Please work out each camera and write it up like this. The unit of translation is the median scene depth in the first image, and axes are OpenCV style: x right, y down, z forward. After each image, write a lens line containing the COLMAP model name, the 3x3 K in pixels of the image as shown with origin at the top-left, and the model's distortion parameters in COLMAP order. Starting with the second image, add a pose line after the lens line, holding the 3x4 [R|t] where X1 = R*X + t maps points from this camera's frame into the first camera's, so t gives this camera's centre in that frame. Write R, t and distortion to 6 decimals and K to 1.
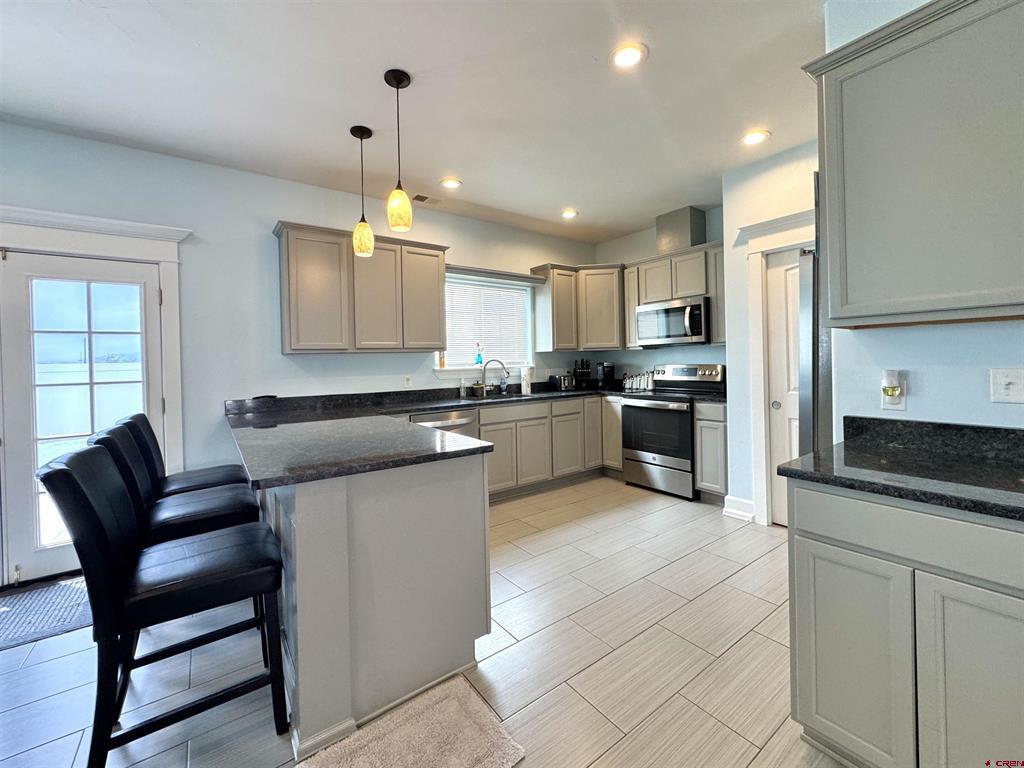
lens RADIAL K [[420.8, 0, 509.5], [0, 420.8, 368.2], [0, 0, 1]] dist [-0.000869, 0.000103]
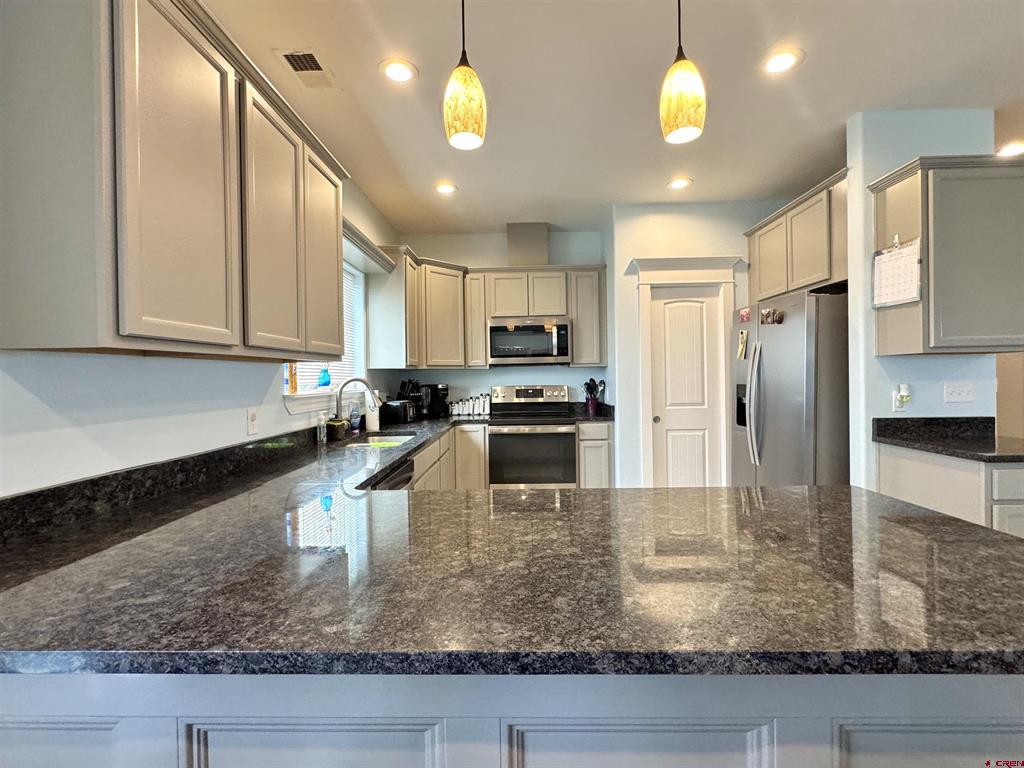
lens RADIAL K [[455.0, 0, 512.0], [0, 455.0, 384.0], [0, 0, 1]] dist [-0.002248, -0.000357]
pose [[0.608644, -0.001416, 0.793442, -0.450630], [0.018571, 0.999750, -0.012461, -0.000357], [-0.793226, 0.022319, 0.608518, 0.423199]]
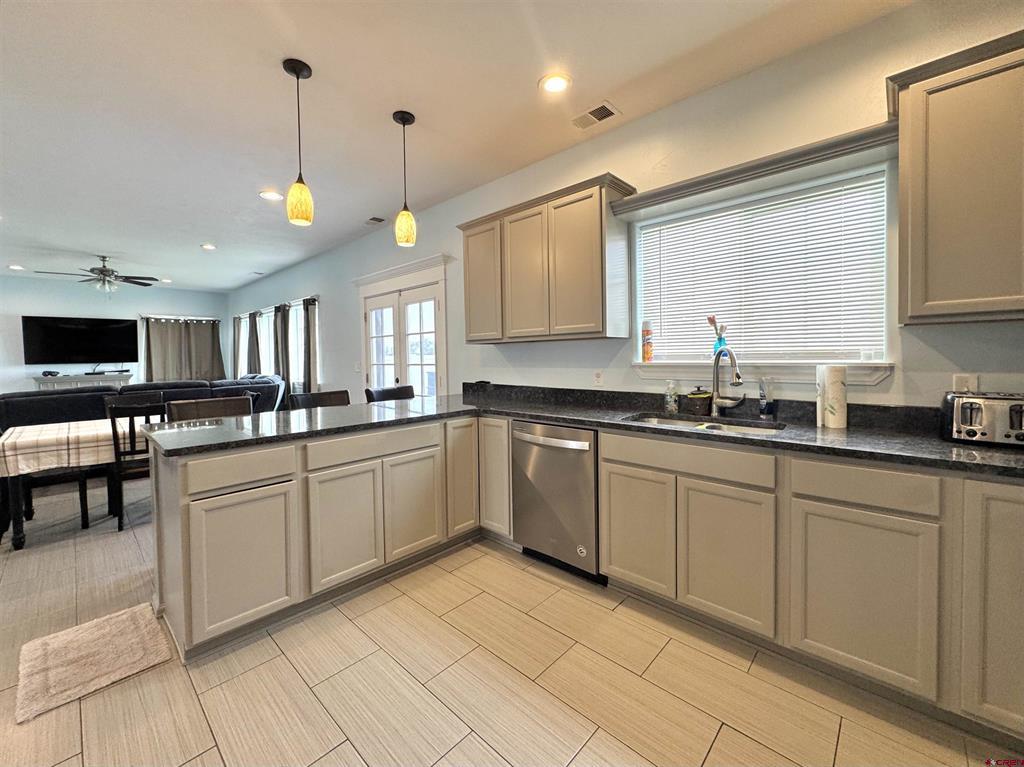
lens RADIAL K [[420.8, 0, 509.5], [0, 420.8, 367.7], [0, 0, 1]] dist [-0.000869, 0.000103]
pose [[0.179806, 0.045669, -0.982641, 0.438391], [-0.006096, 0.998954, 0.045312, -0.018755], [0.983683, -0.002157, 0.179896, 0.675211]]
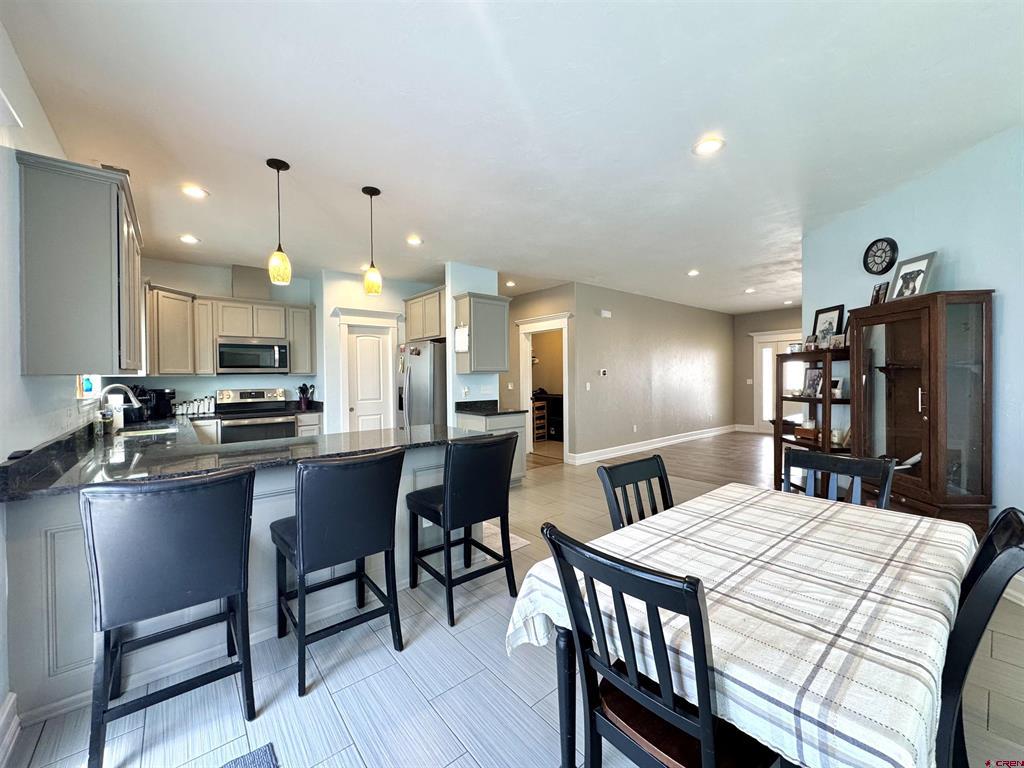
lens RADIAL K [[407.4, 0, 512.0], [0, 407.4, 384.0], [0, 0, 1]] dist [-0.001159, -0.000051]
pose [[-0.060005, 0.000051, 0.998198, -0.888673], [0.029832, 0.999553, 0.001742, -0.003351], [-0.997752, 0.029883, -0.059980, 0.313480]]
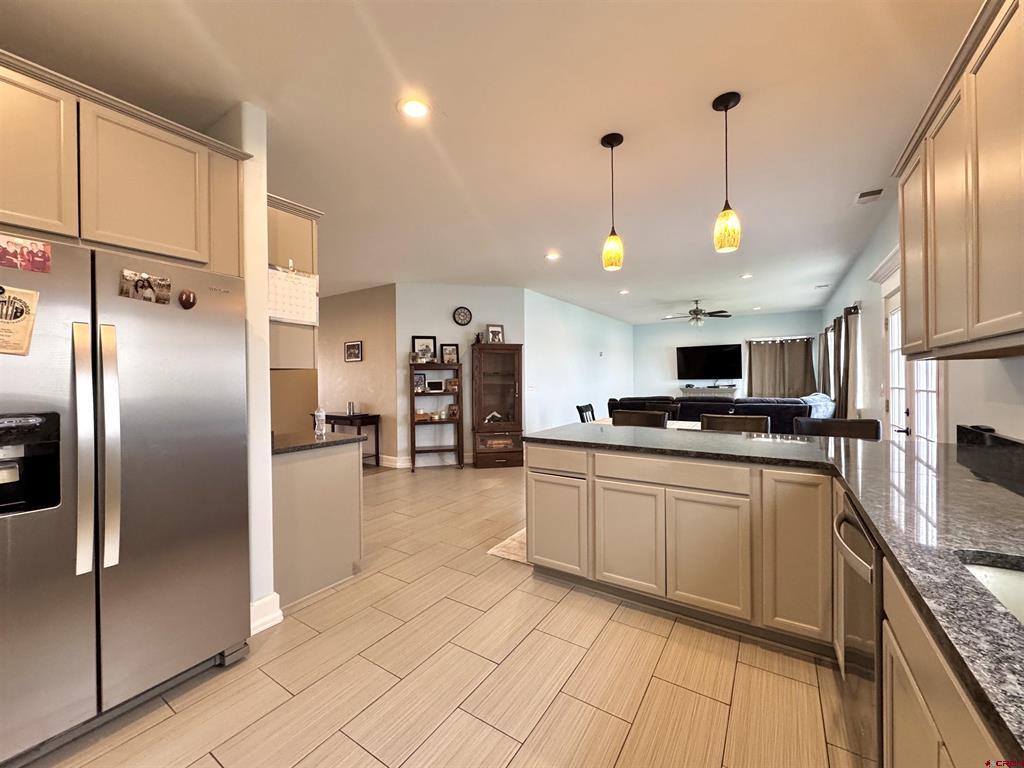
lens RADIAL K [[407.4, 0, 512.0], [0, 407.4, 384.0], [0, 0, 1]] dist [-0.001159, -0.000051]
pose [[-0.937207, 0.033570, -0.347154, 0.222663], [0.022454, 0.999100, 0.035996, -0.027839], [0.348050, 0.025941, -0.937117, 1.031811]]
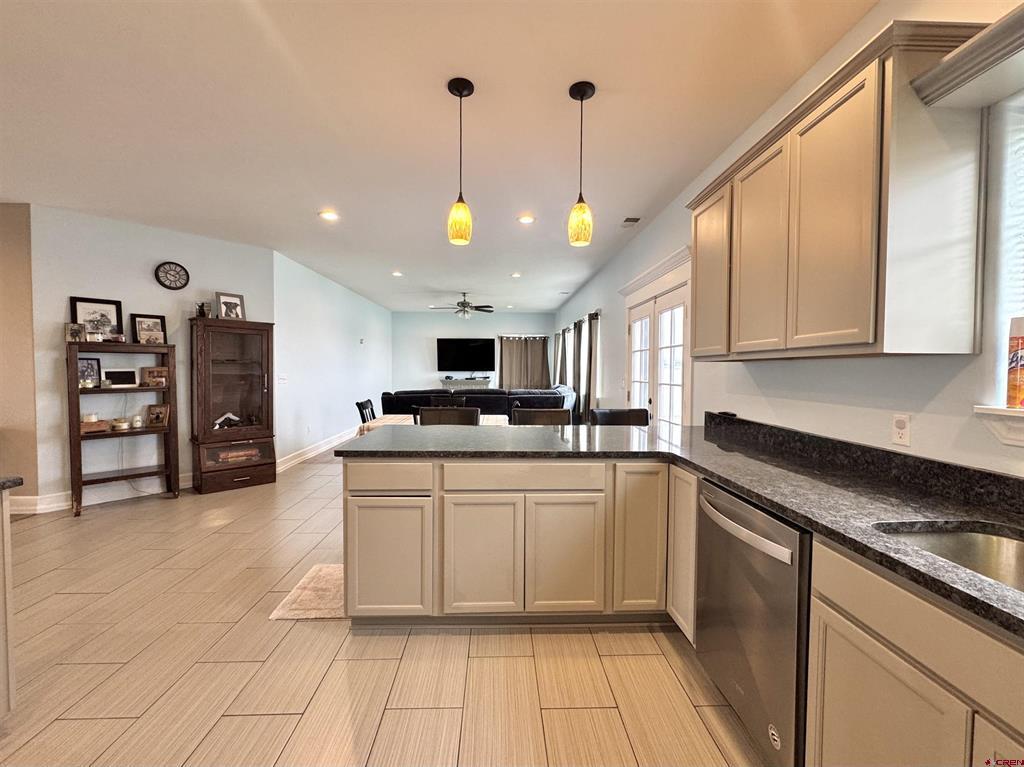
lens RADIAL K [[426.3, 0, 512.0], [0, 426.3, 383.5], [0, 0, 1]] dist [-0.001013, 0.000176]
pose [[-0.566042, 0.045453, -0.823122, 0.277040], [-0.009844, 0.998035, 0.061881, -0.031389], [0.824317, 0.043130, -0.564483, 0.876416]]
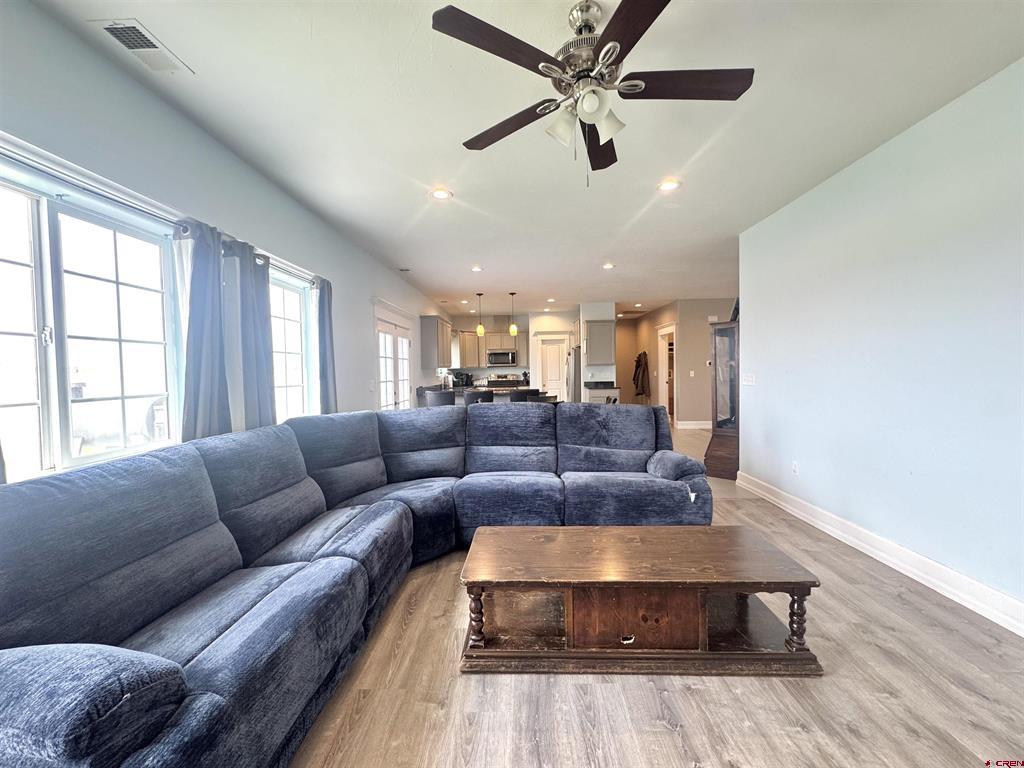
lens RADIAL K [[407.4, 0, 512.0], [0, 407.4, 384.0], [0, 0, 1]] dist [-0.001159, -0.000051]
pose [[0.615278, -0.017667, 0.788112, -1.597634], [0.018827, 0.999793, 0.007715, 0.035576], [-0.788086, 0.010091, 0.615483, -0.613521]]
